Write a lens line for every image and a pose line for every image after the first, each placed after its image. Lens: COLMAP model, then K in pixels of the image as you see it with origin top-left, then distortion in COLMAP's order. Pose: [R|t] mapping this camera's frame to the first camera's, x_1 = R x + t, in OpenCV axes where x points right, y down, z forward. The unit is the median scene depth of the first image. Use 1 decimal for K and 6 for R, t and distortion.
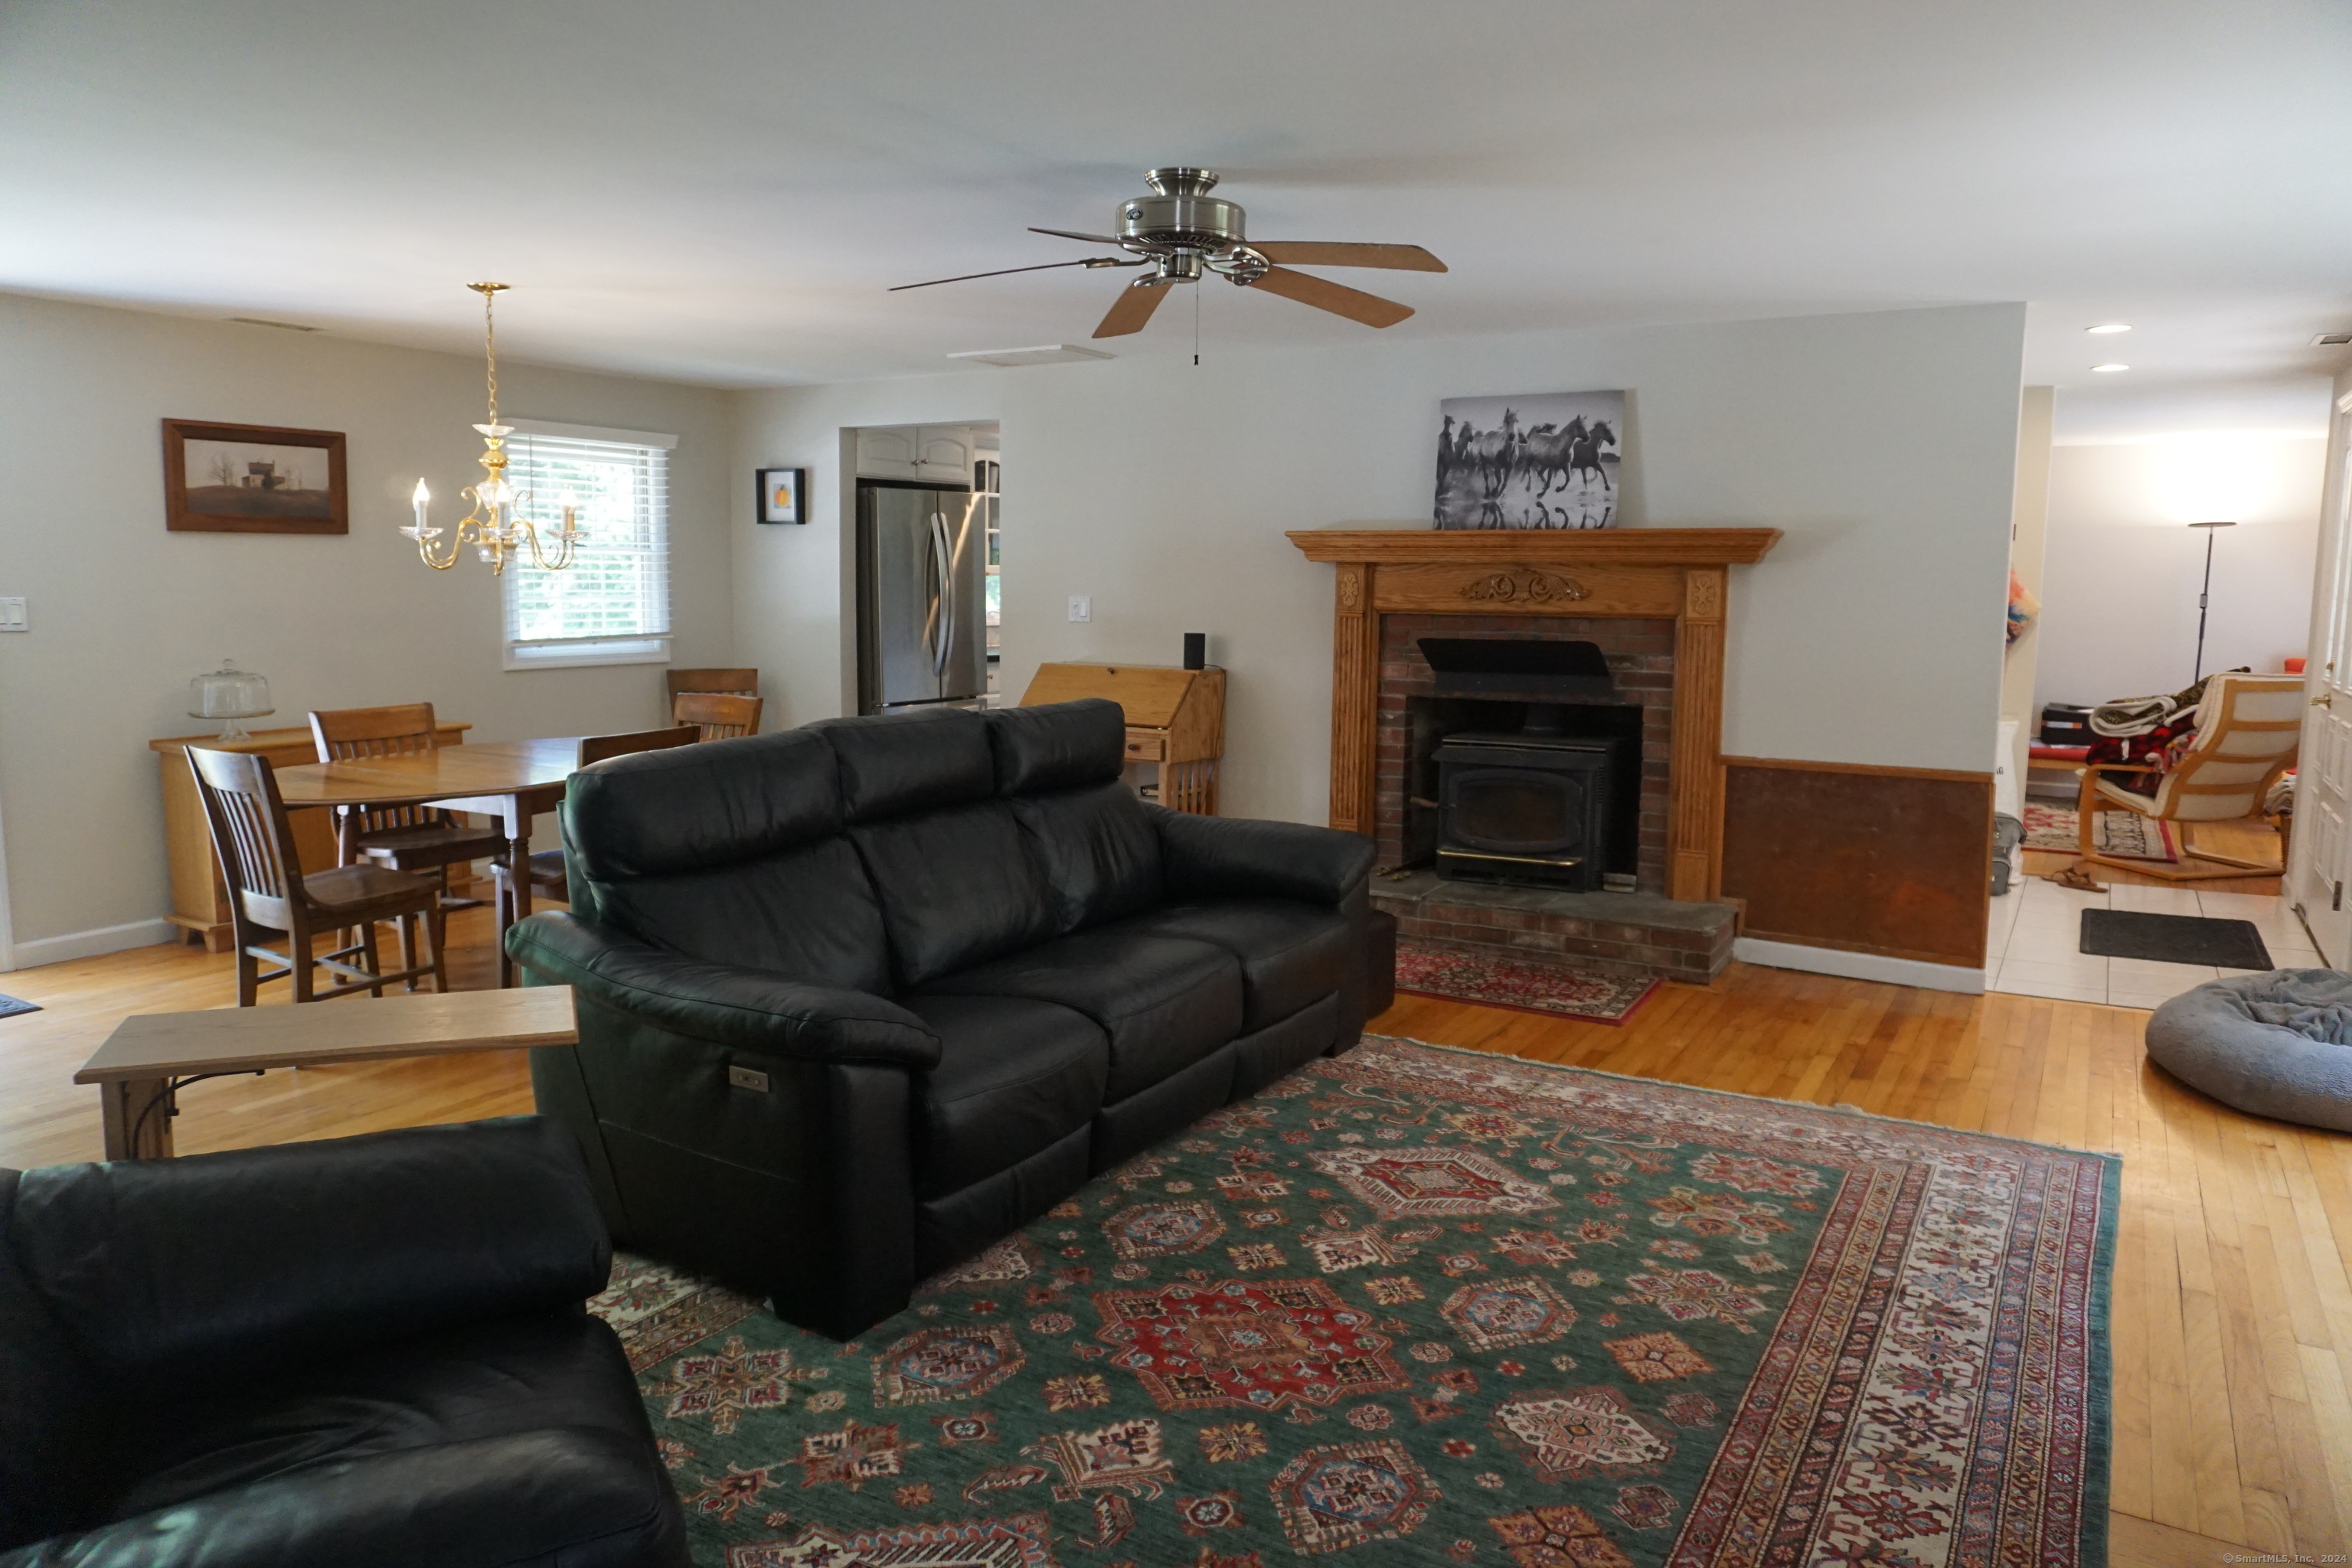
lens RADIAL K [[1576.2, 0, 1177.3], [0, 1576.2, 774.7], [0, 0, 1]] dist [-0.043302, 0.033192]
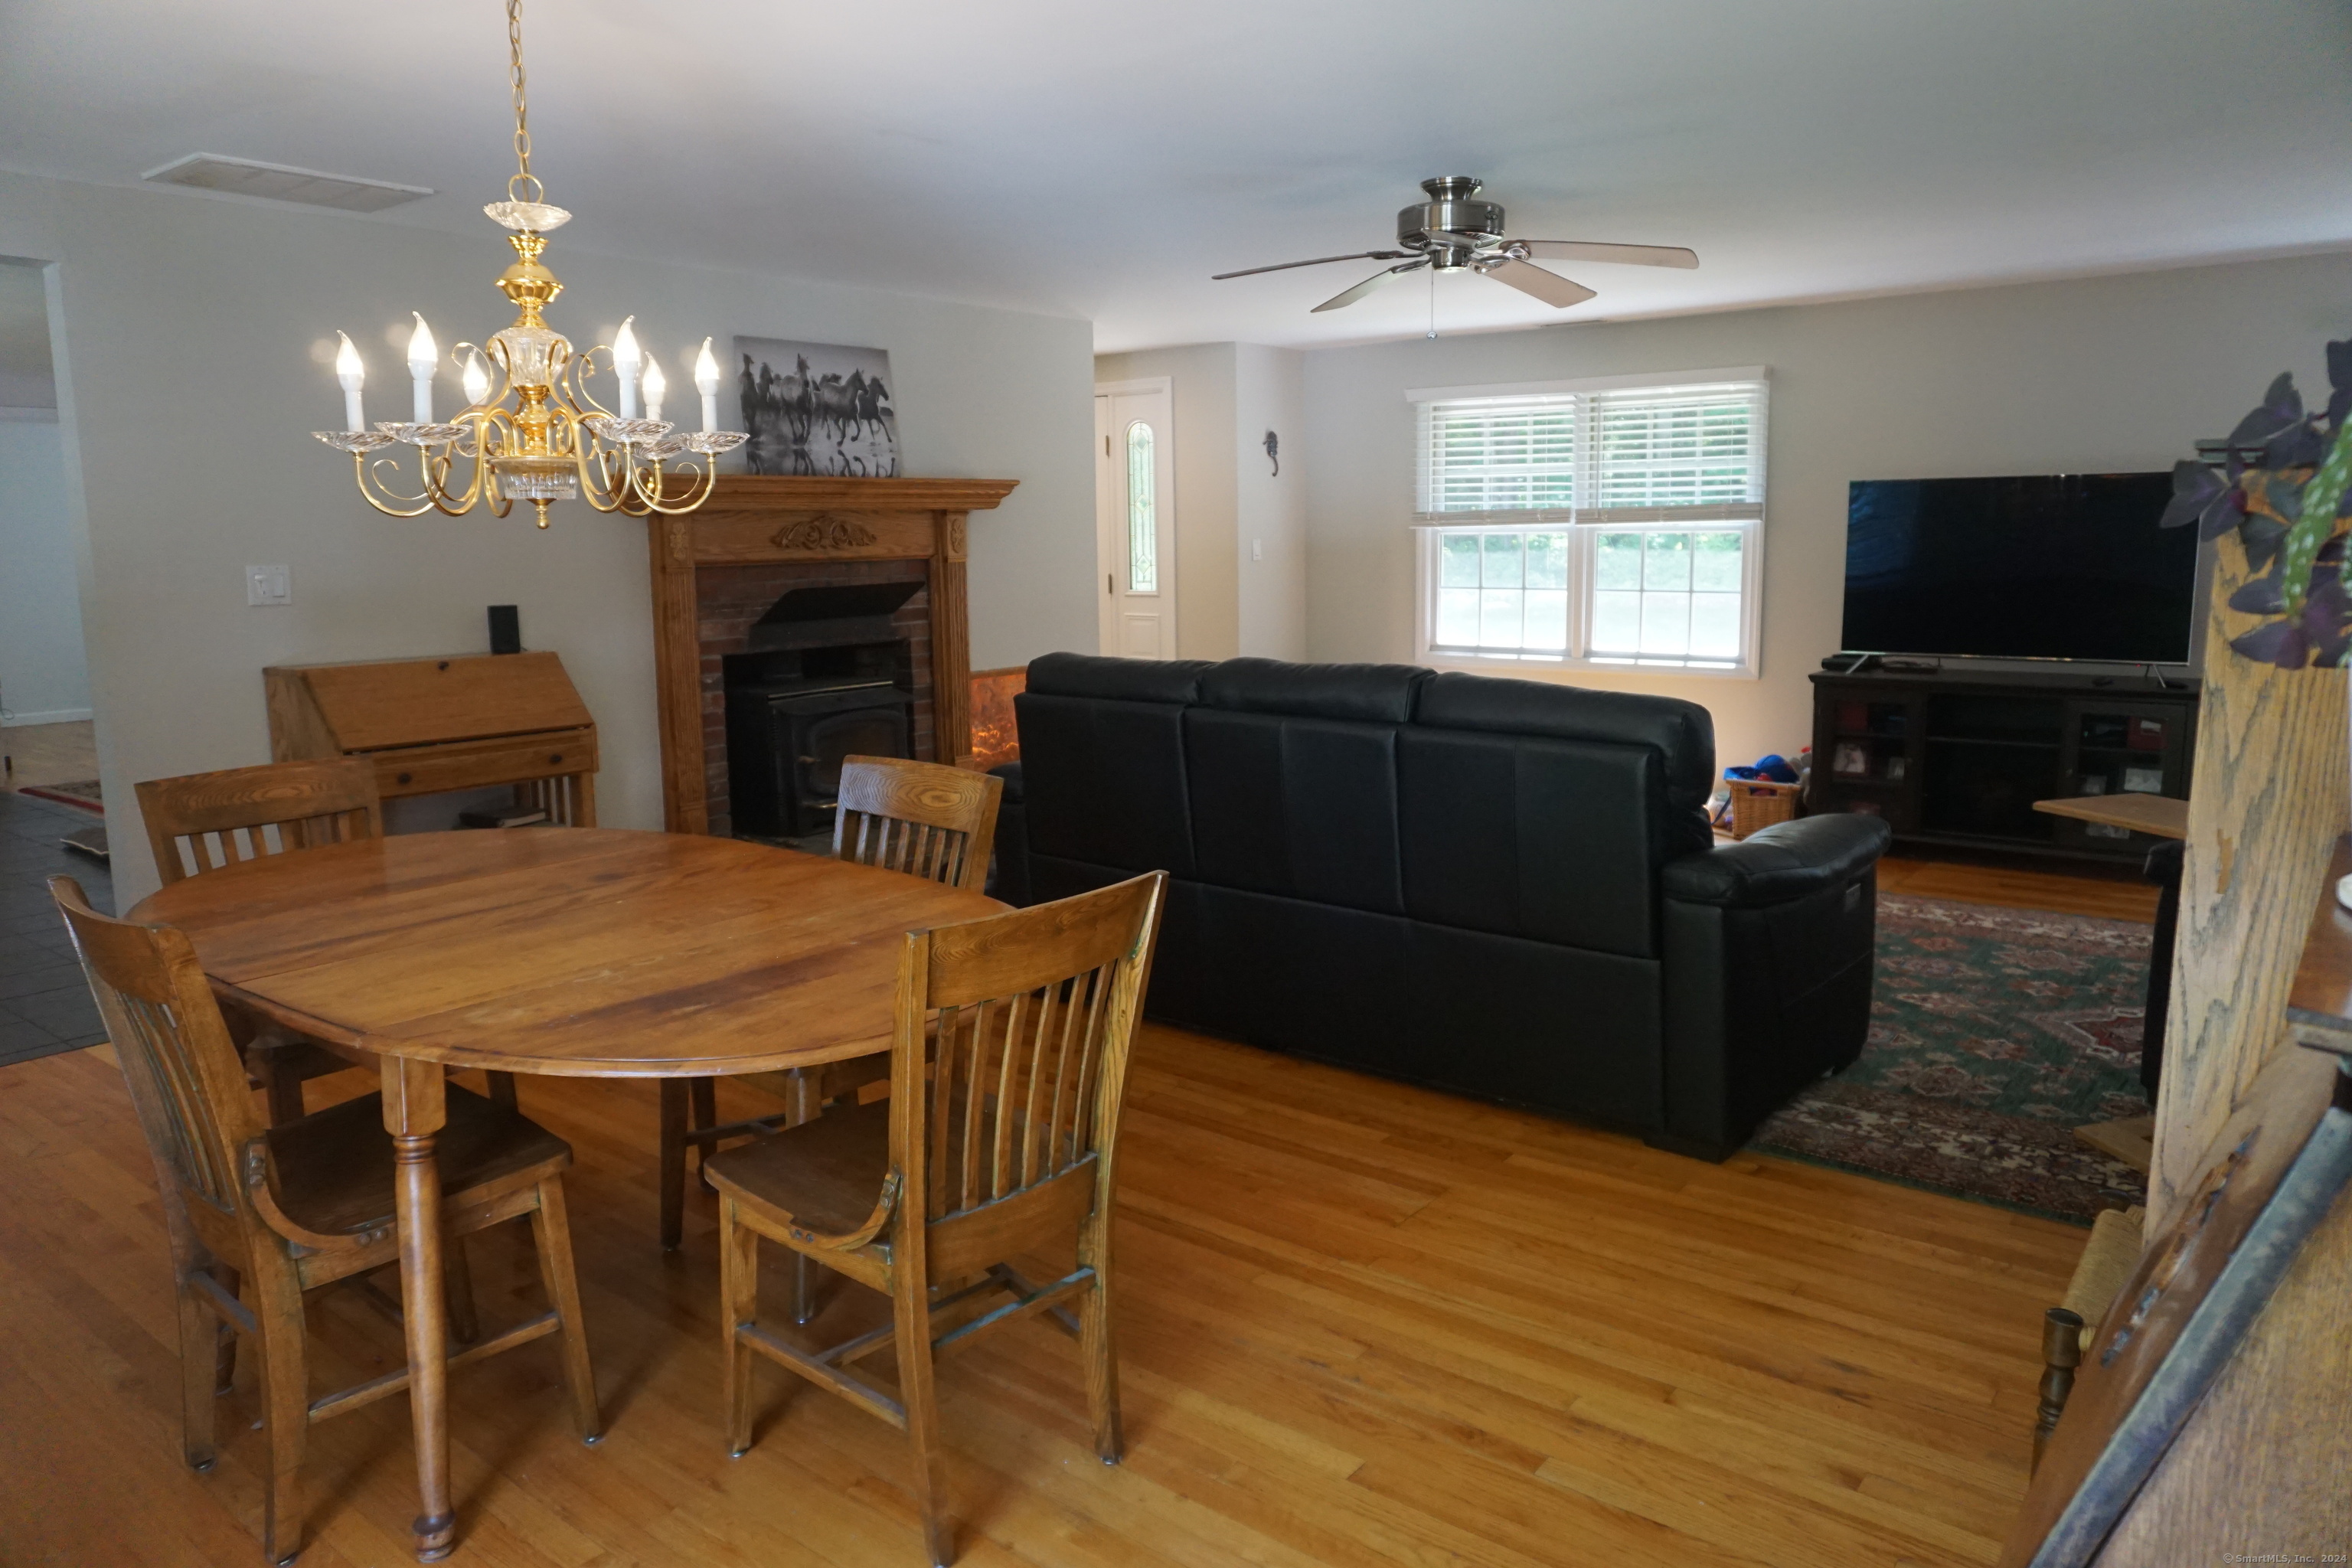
lens RADIAL K [[1576.2, 0, 1177.3], [0, 1576.2, 774.7], [0, 0, 1]] dist [-0.043302, 0.033192]
pose [[0.132524, -0.163080, 0.977672, -1.158019], [0.137524, 0.979857, 0.144803, -0.124392], [-0.981593, 0.115263, 0.152281, 0.964945]]
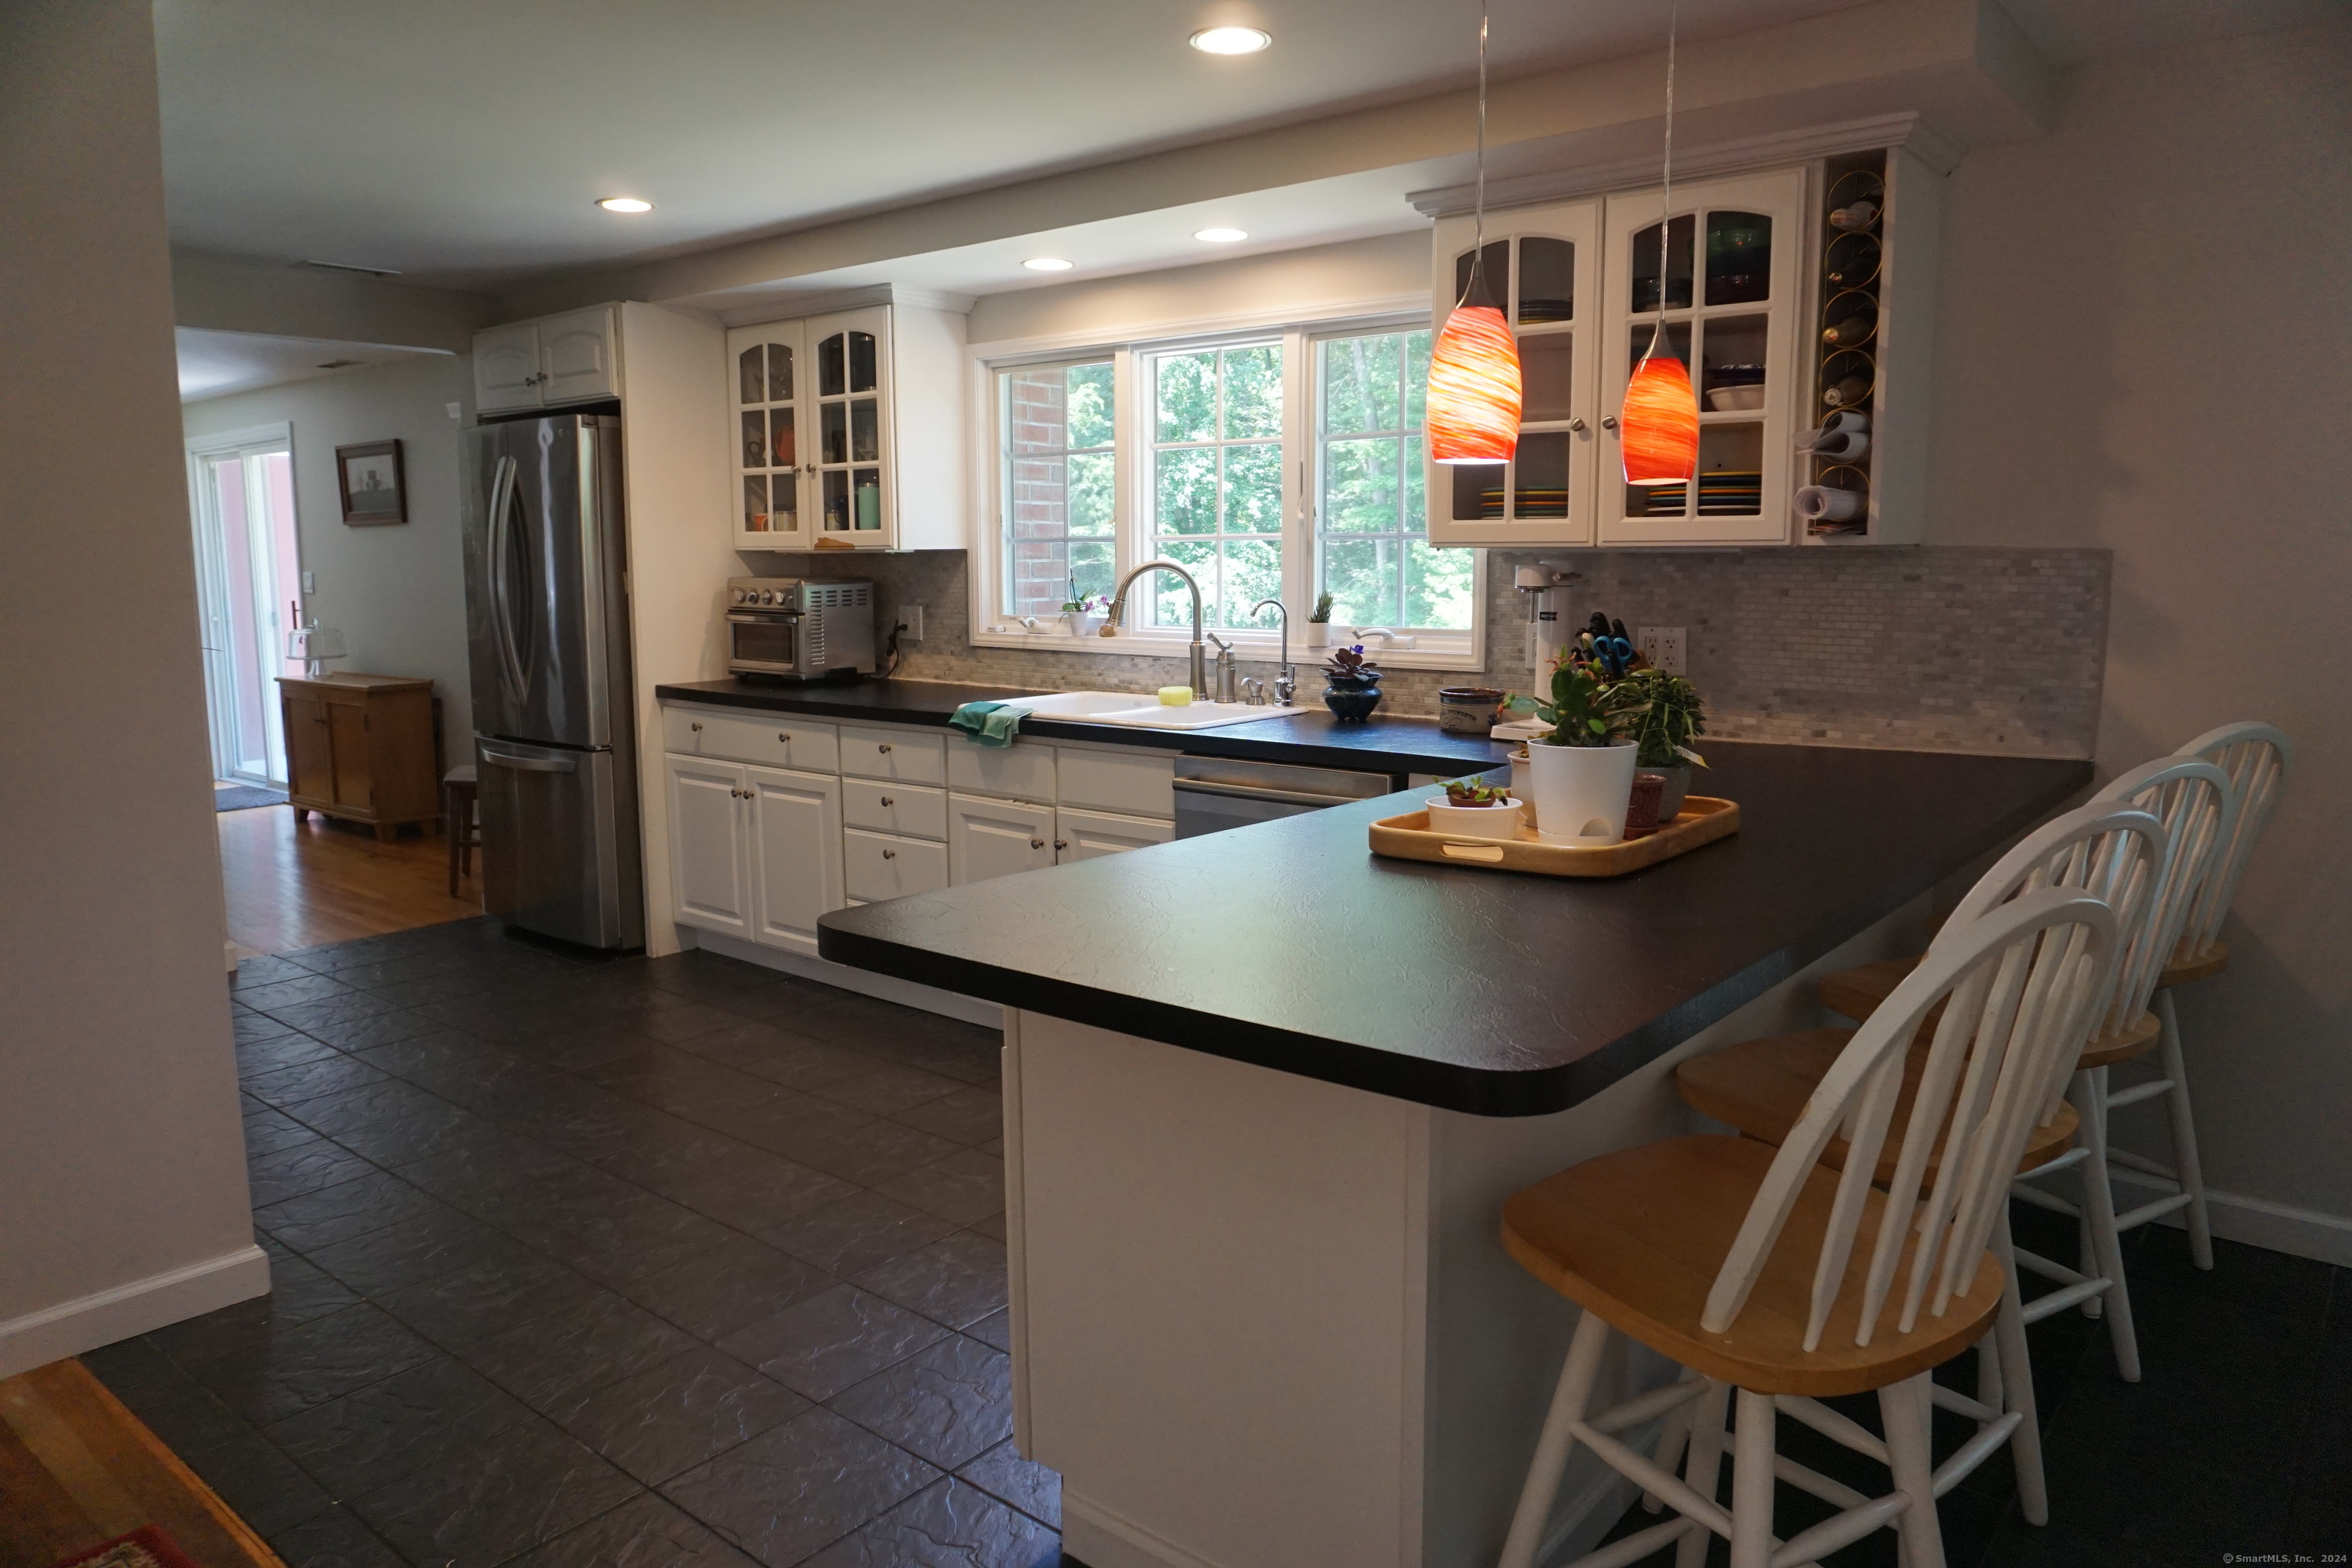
lens RADIAL K [[1576.2, 0, 1177.3], [0, 1576.2, 774.7], [0, 0, 1]] dist [-0.043302, 0.033192]
pose [[-0.150636, 0.130016, -0.980002, 1.014589], [-0.127920, 0.980416, 0.149734, -0.350325], [0.980278, 0.147917, -0.131054, 2.855879]]
